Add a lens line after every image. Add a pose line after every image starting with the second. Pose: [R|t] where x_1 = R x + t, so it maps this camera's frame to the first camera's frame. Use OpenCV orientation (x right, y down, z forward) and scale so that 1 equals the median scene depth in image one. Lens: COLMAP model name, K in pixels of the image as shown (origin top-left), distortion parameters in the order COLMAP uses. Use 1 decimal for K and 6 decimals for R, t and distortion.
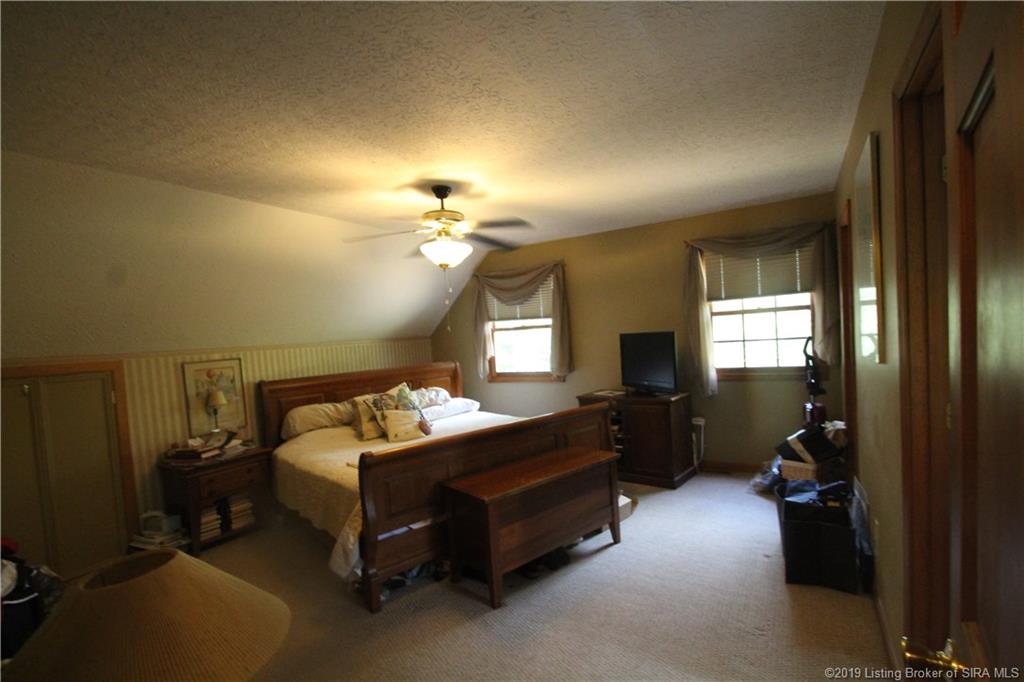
lens RADIAL K [[472.3, 0, 521.1], [0, 472.3, 352.9], [0, 0, 1]] dist [0.014506, -0.017736]
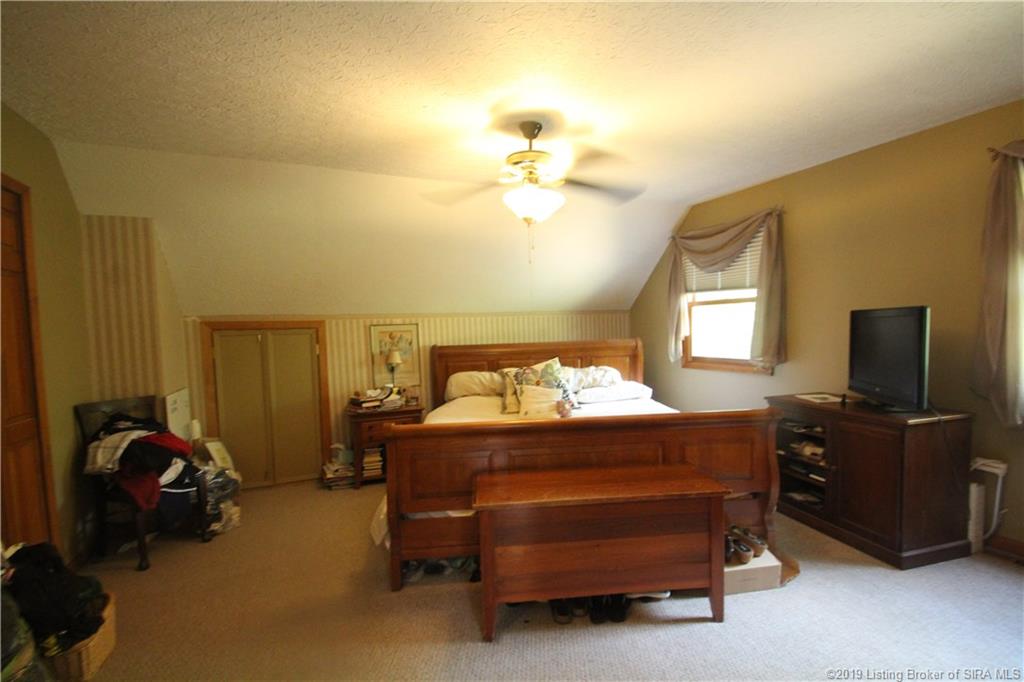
lens RADIAL K [[472.3, 0, 521.1], [0, 472.3, 352.9], [0, 0, 1]] dist [0.014506, -0.017736]
pose [[0.814002, 0.074846, -0.576020, 0.245178], [-0.048420, 0.996955, 0.061117, 0.000178], [0.578841, -0.021859, 0.815148, 0.226520]]
